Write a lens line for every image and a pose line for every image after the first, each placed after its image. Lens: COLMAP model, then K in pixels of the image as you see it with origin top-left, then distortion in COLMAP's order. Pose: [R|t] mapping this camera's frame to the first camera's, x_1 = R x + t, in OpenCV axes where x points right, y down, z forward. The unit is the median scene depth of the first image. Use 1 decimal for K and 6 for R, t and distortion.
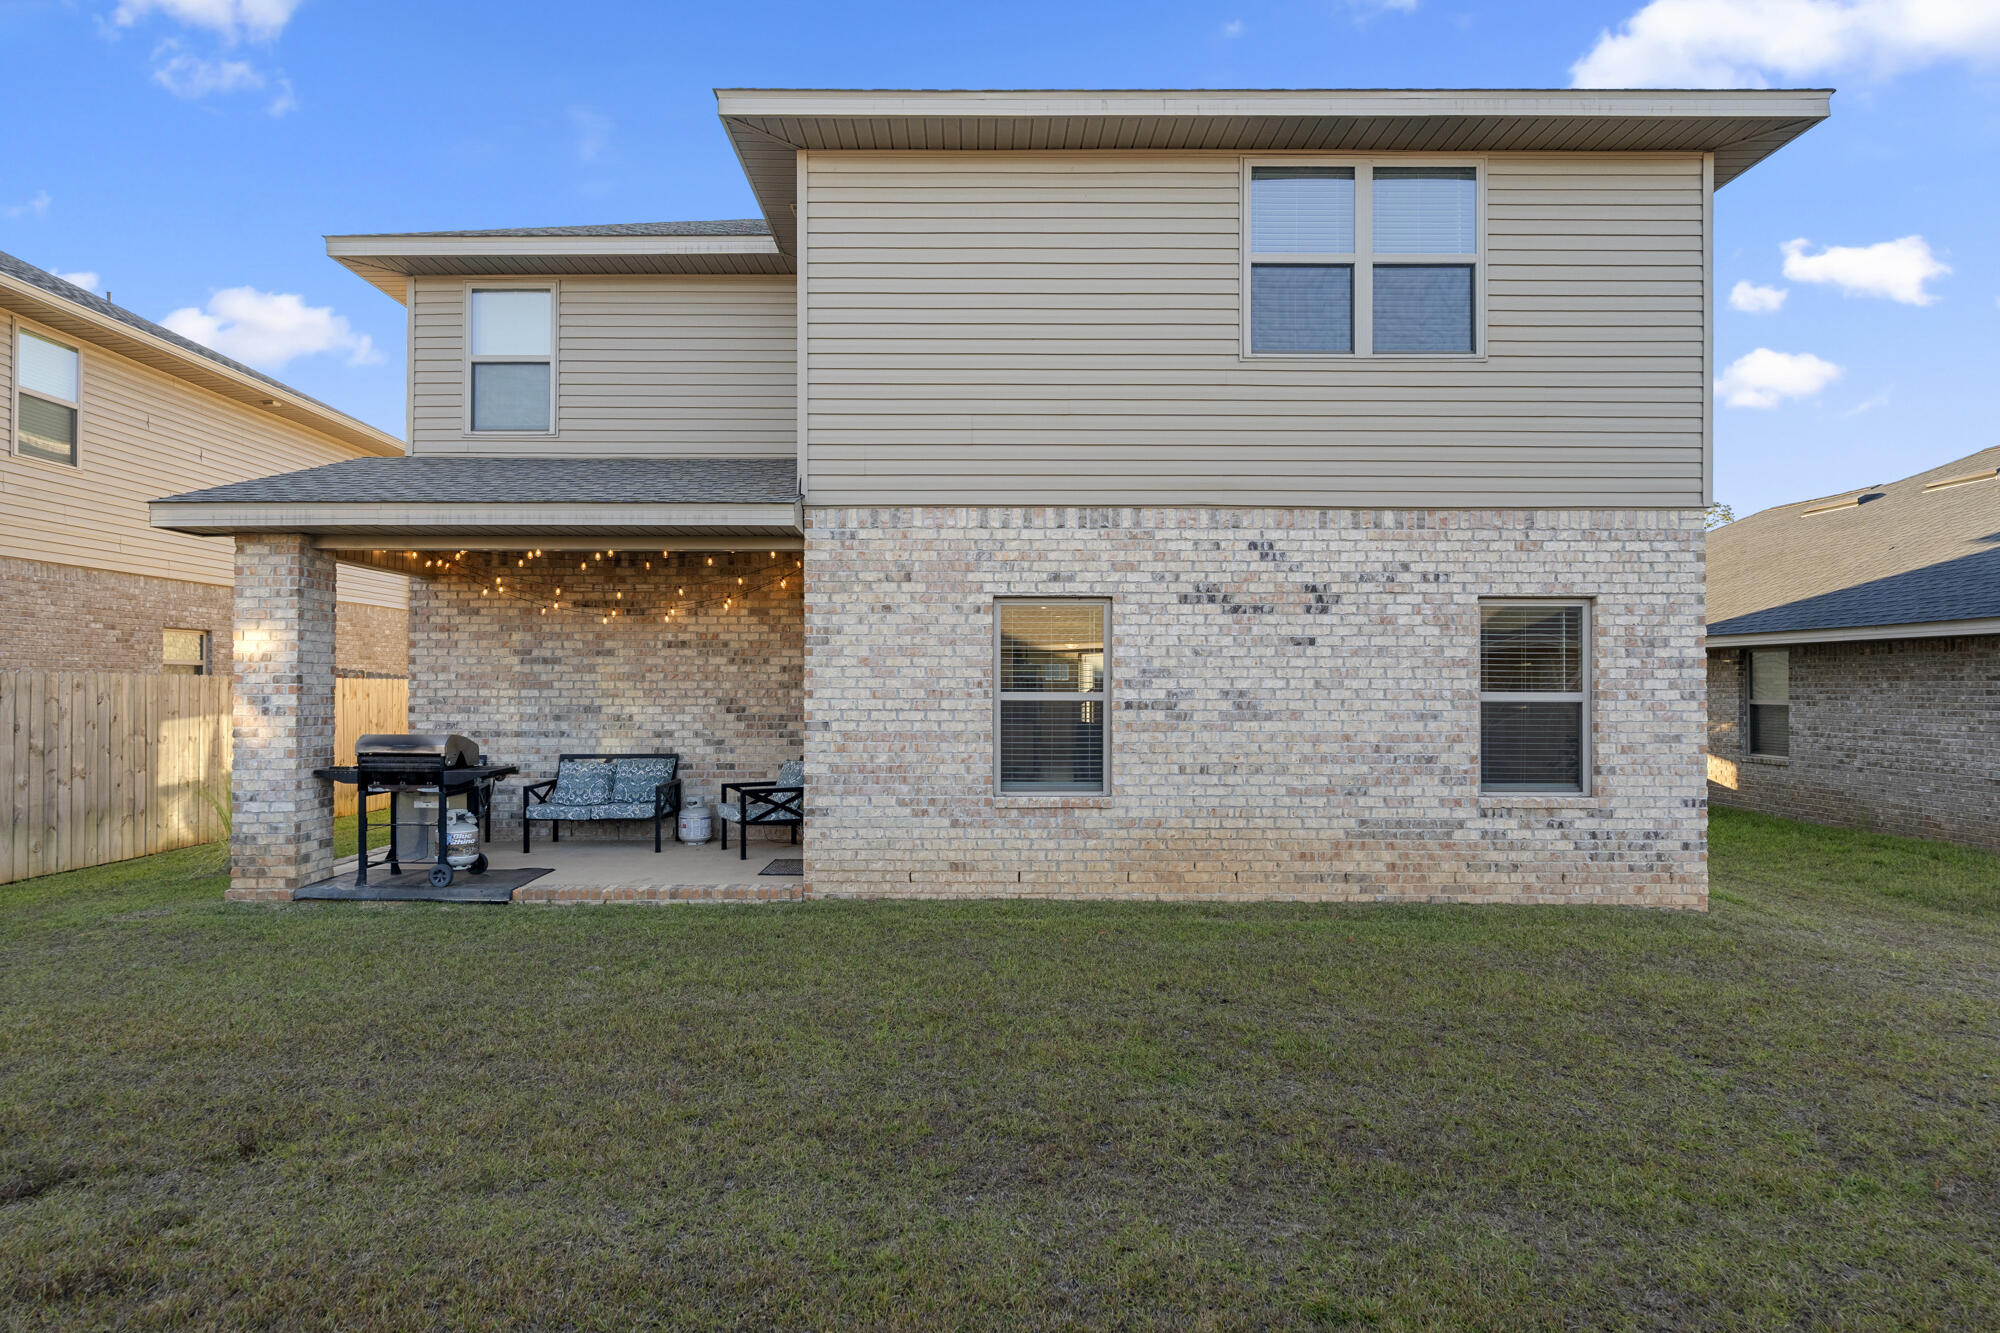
lens RADIAL K [[1049.8, 0, 999.2], [0, 1049.8, 698.5], [0, 0, 1]] dist [-0.001339, -0.000990]
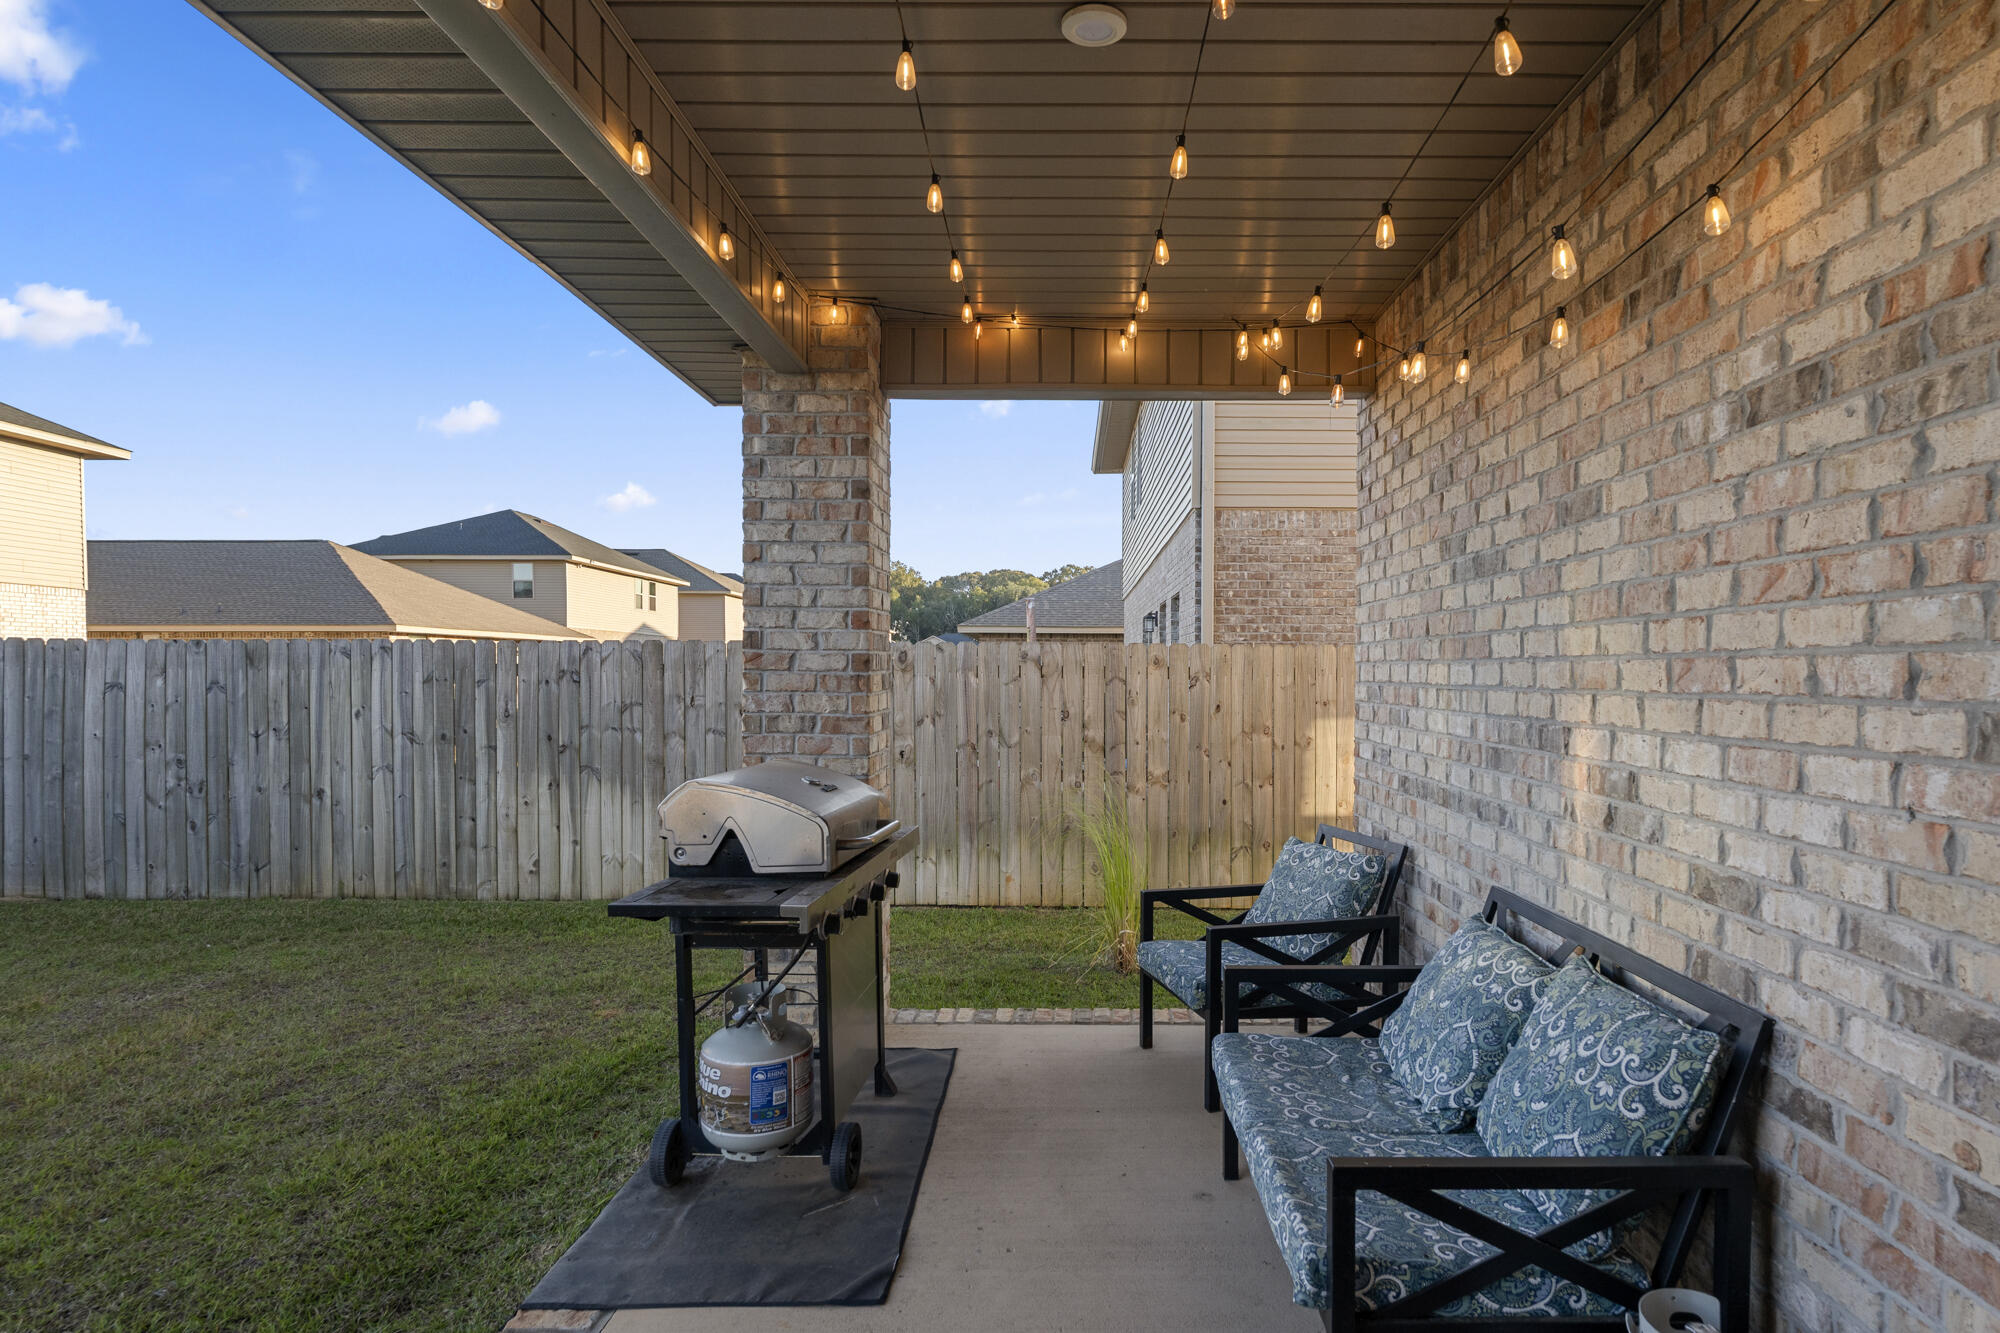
lens RADIAL K [[1049.8, 0, 999.2], [0, 1049.8, 698.5], [0, 0, 1]] dist [-0.001339, -0.000990]
pose [[-0.019334, 0.025082, -0.999498, -0.128697], [-0.012929, 0.999595, 0.025335, -0.003881], [0.999729, 0.013413, -0.019002, 0.873338]]
